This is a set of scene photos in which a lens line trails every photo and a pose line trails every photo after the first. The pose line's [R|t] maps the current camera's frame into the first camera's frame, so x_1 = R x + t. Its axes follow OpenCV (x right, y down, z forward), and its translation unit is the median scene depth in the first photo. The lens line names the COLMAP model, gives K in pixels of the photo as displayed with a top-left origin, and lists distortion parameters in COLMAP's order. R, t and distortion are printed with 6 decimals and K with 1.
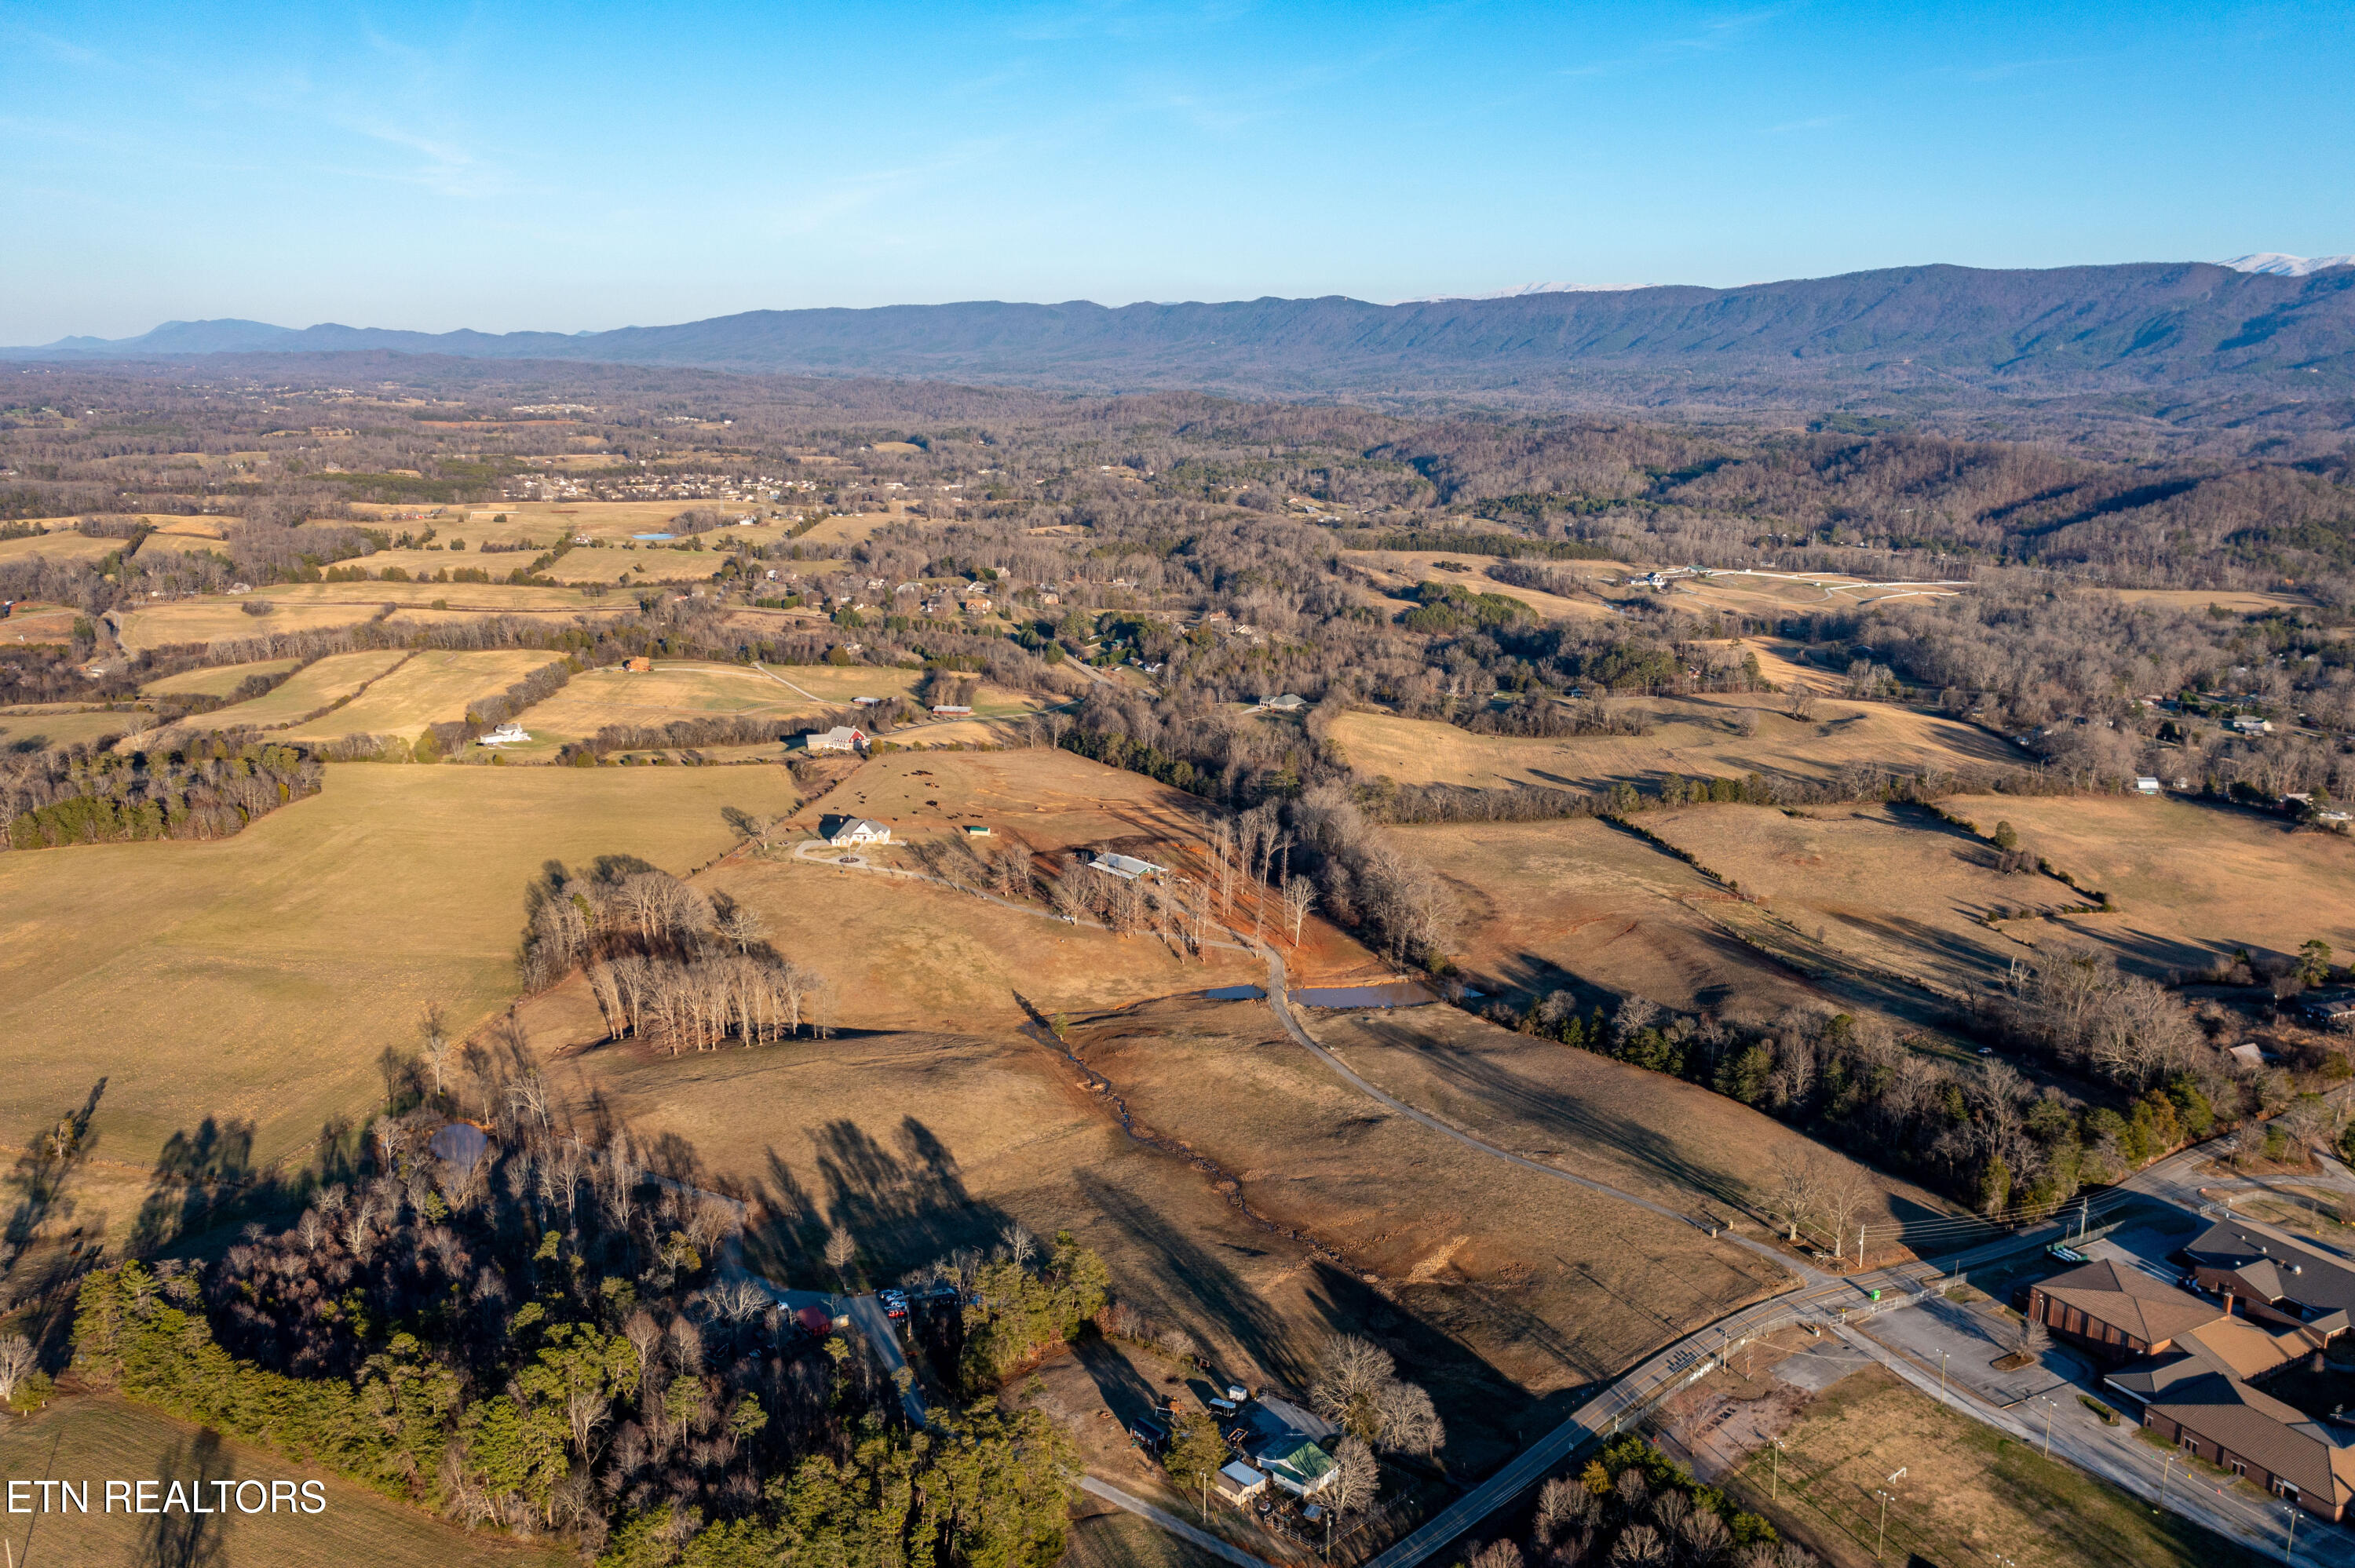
lens RADIAL K [[1871.5, 0, 1177.5], [0, 1871.5, 784.0], [0, 0, 1]] dist [-0.000796, 0.006483]
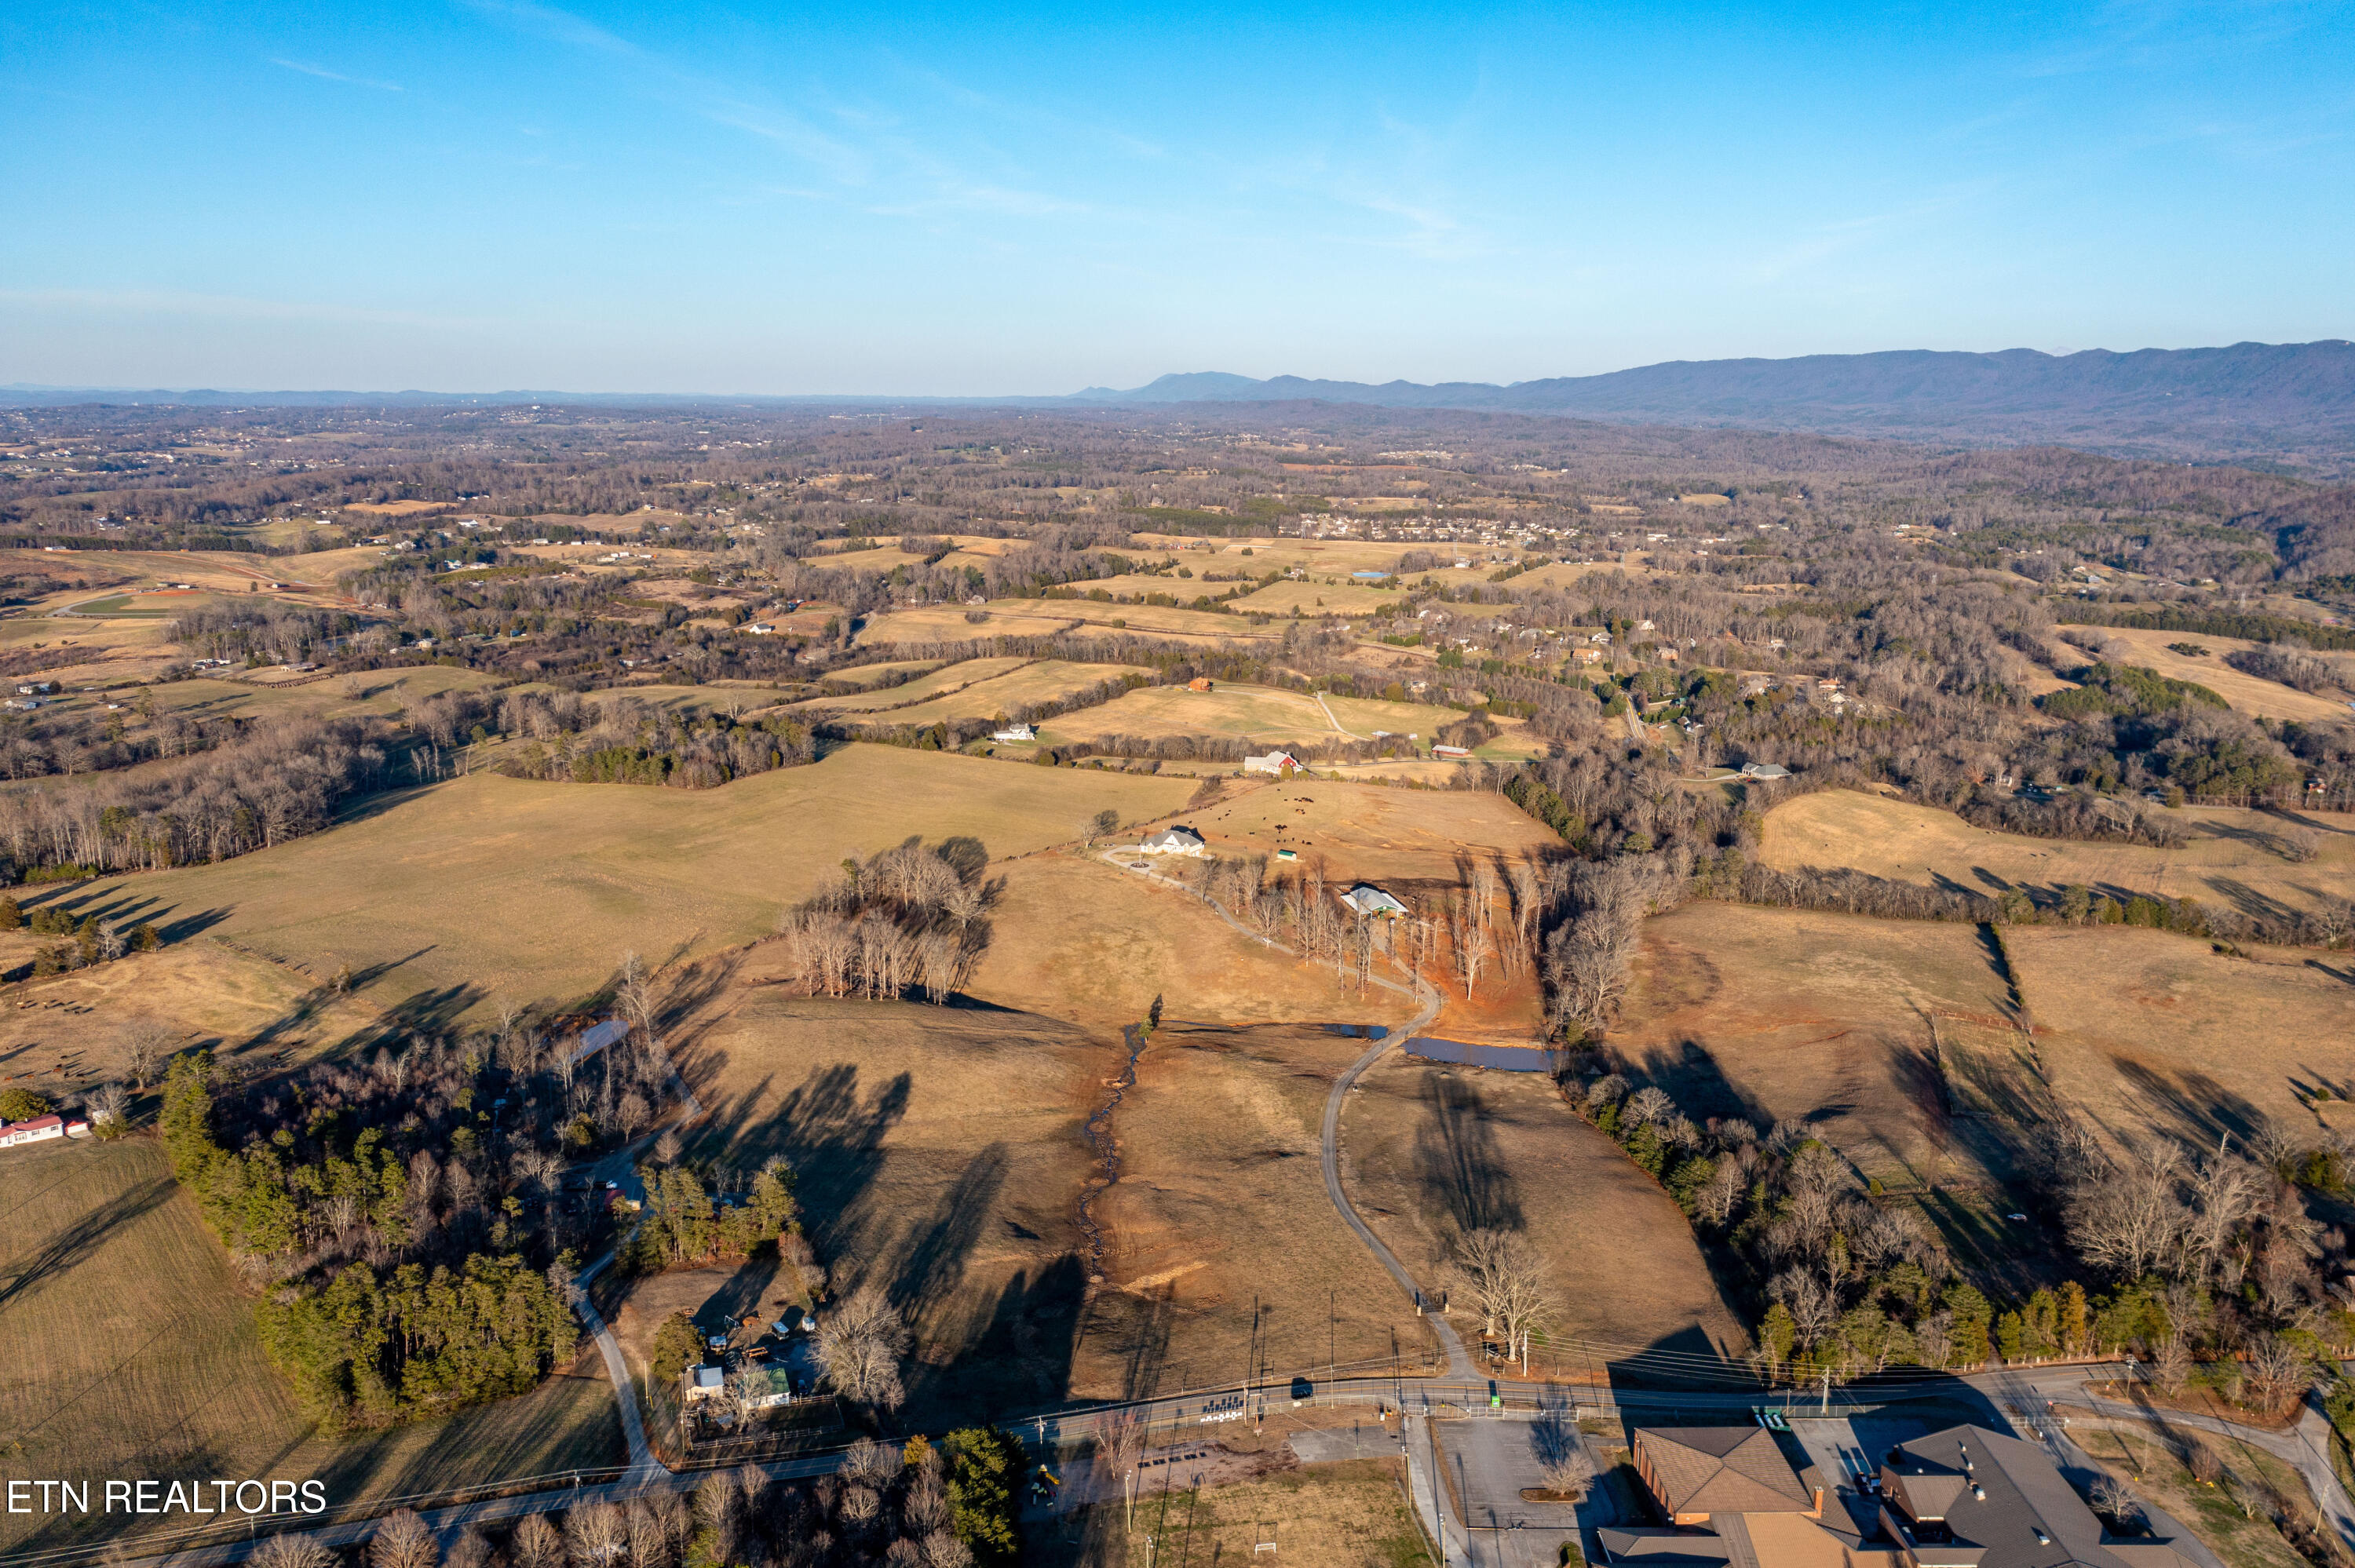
lens RADIAL K [[1871.5, 0, 1177.5], [0, 1871.5, 784.0], [0, 0, 1]] dist [-0.000796, 0.006483]
pose [[0.885519, 0.096562, -0.454457, 0.157715], [-0.108301, 0.994118, 0.000202, -0.004144], [0.451803, 0.049039, 0.890769, 0.020200]]
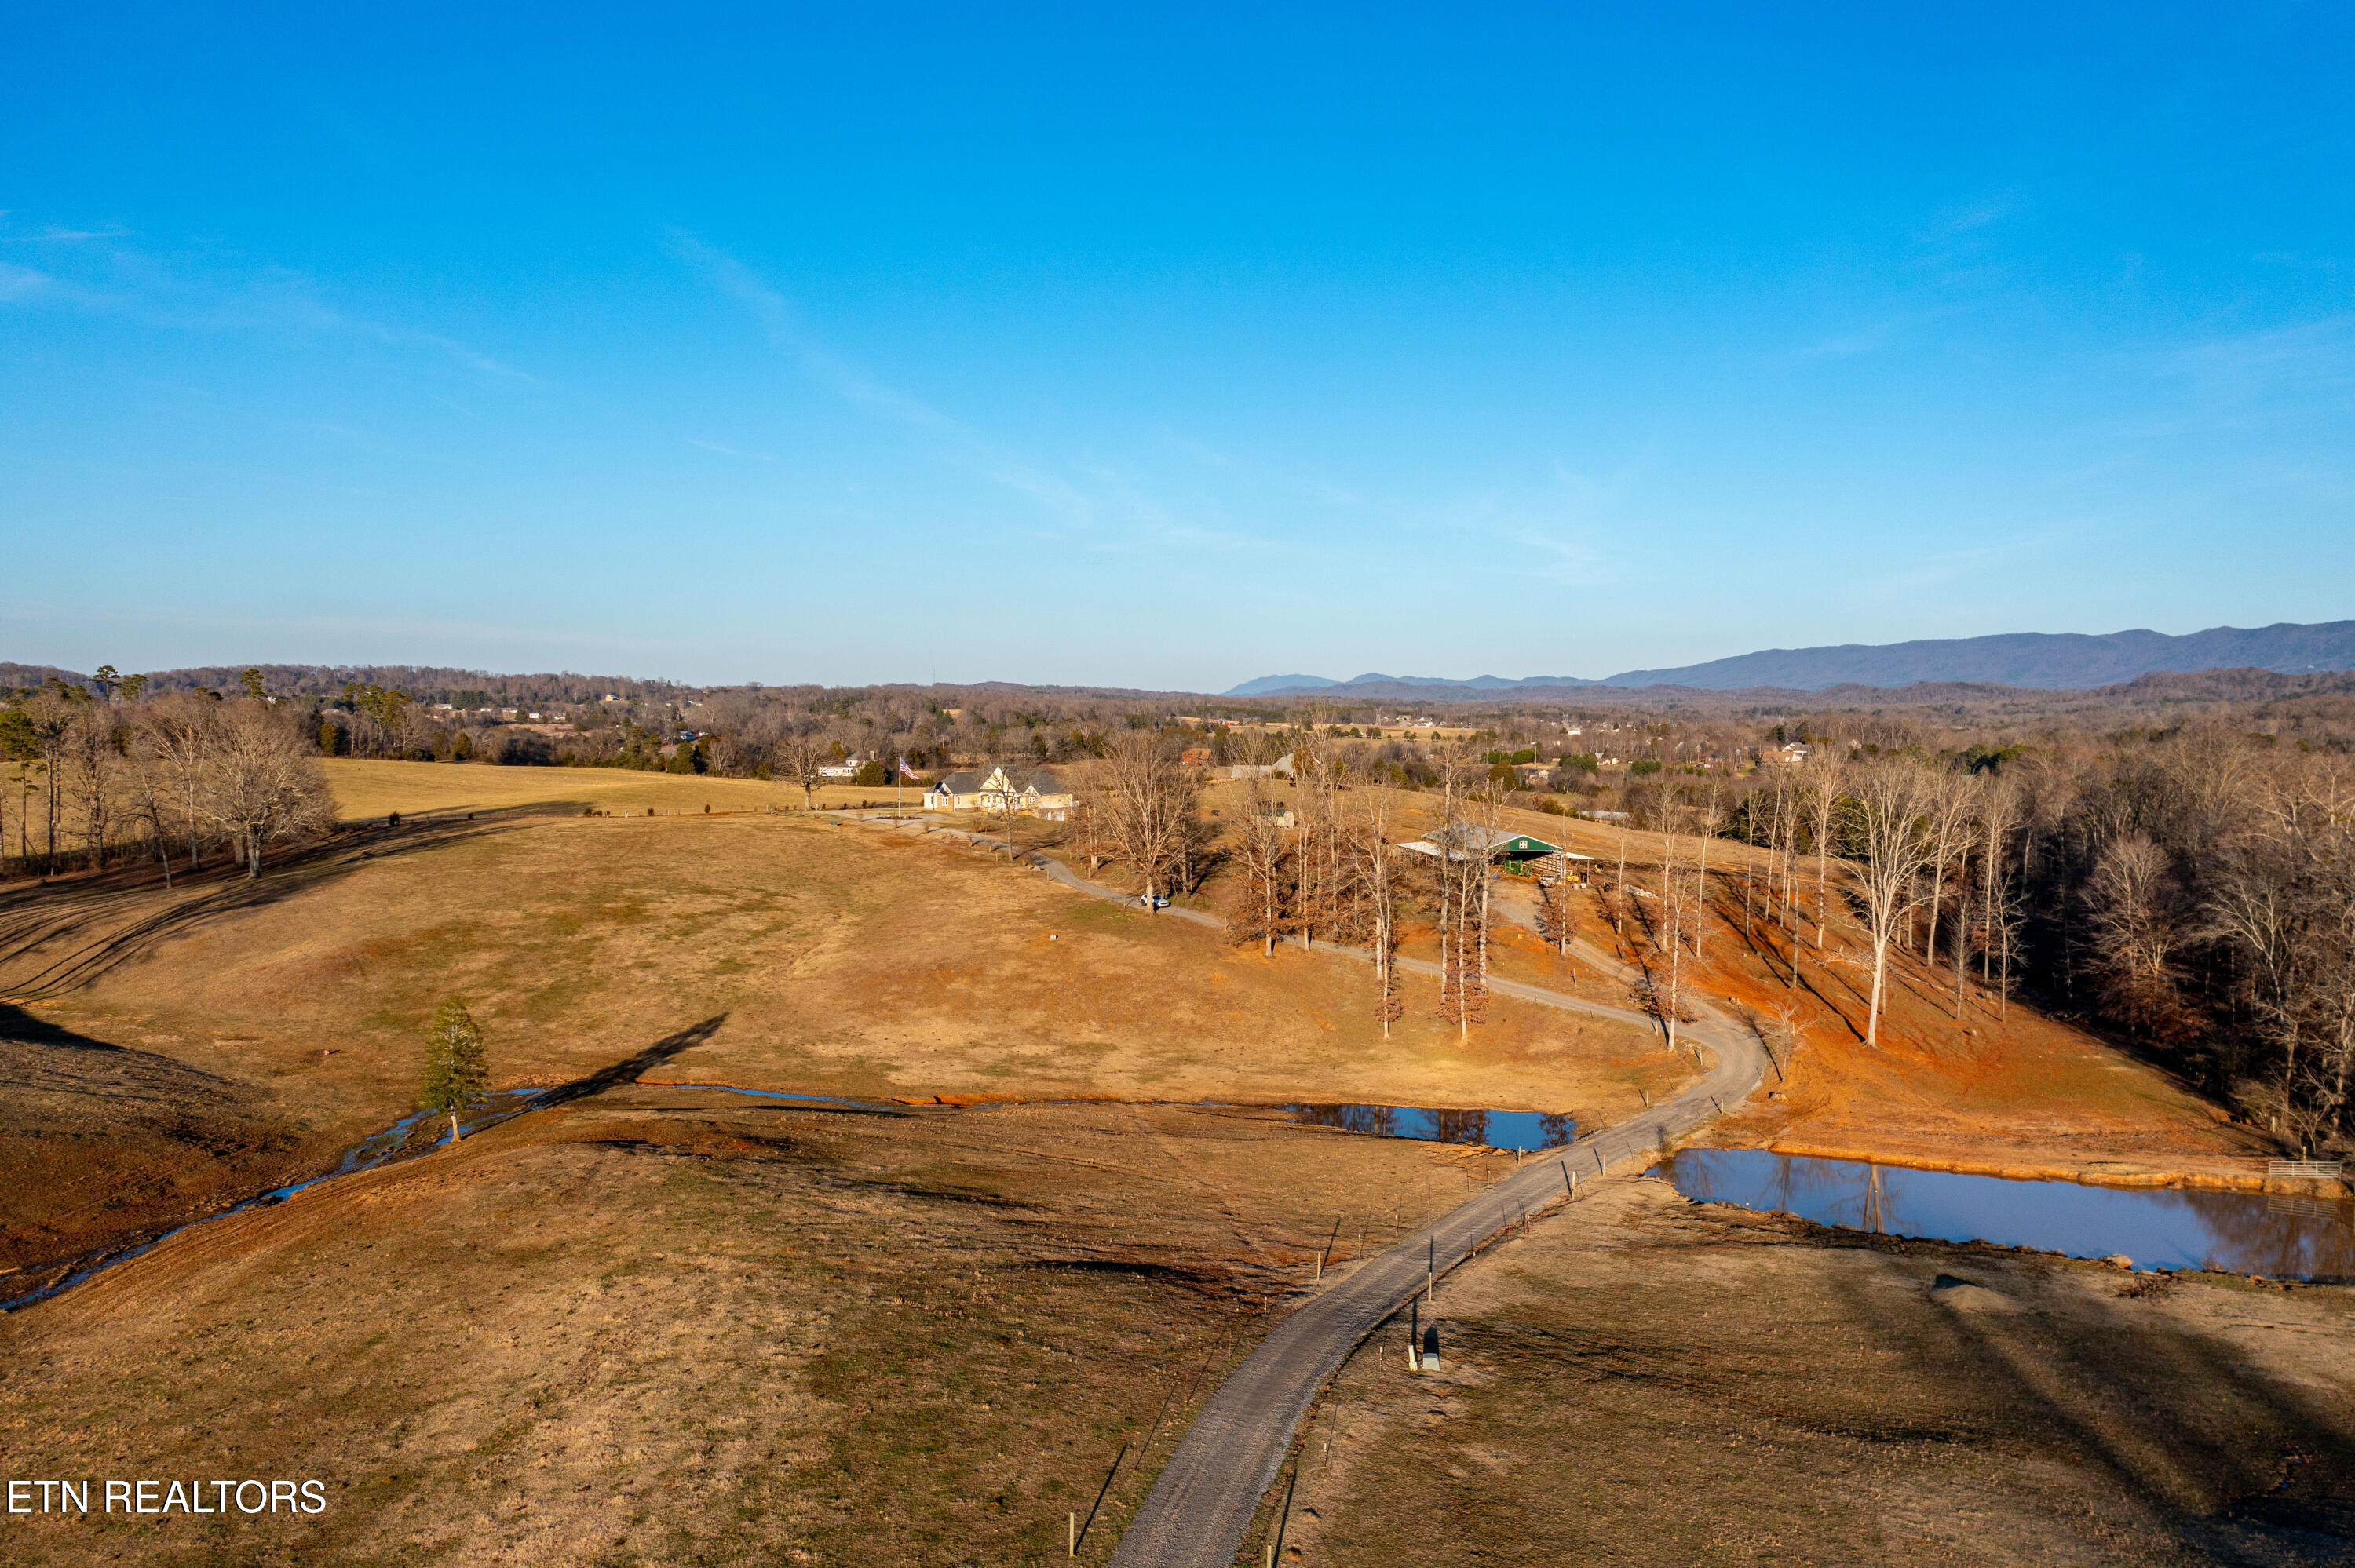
lens RADIAL K [[1863.4, 0, 1167.8], [0, 1863.4, 824.3], [0, 0, 1]] dist [0.002972, 0.002392]
pose [[0.859675, 0.032438, -0.509811, 0.047767], [-0.117479, 0.983787, -0.135503, 0.044727], [0.497150, 0.176380, 0.849548, 0.314135]]
